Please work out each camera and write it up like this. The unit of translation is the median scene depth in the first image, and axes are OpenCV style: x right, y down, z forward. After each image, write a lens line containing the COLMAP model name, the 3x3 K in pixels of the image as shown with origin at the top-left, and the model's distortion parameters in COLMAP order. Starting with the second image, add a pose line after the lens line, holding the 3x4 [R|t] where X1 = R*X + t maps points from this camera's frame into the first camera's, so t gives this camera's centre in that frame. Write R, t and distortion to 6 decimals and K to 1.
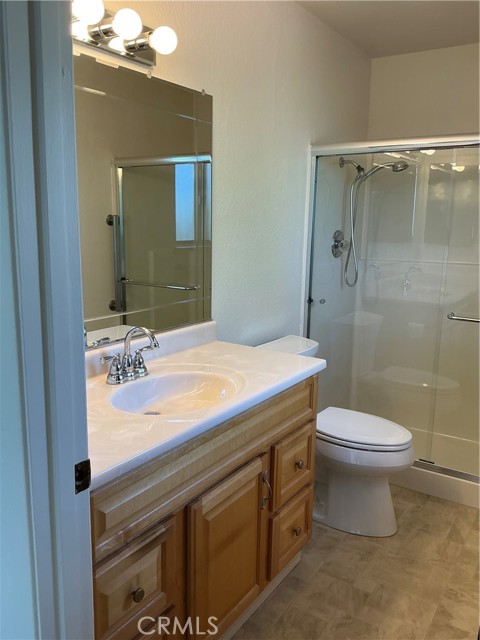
lens RADIAL K [[529.8, 0, 240.9], [0, 529.8, 316.7], [0, 0, 1]] dist [0.076862, -0.135076]
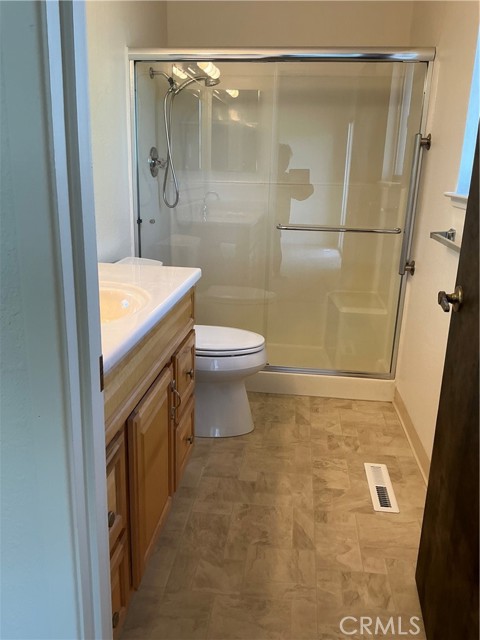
lens RADIAL K [[529.8, 0, 238.3], [0, 529.8, 318.5], [0, 0, 1]] dist [0.076862, -0.135076]
pose [[0.886866, -0.113549, 0.447856, -0.213570], [0.068517, 0.990935, 0.115560, 0.060562], [-0.456918, -0.071800, 0.886606, 0.082362]]
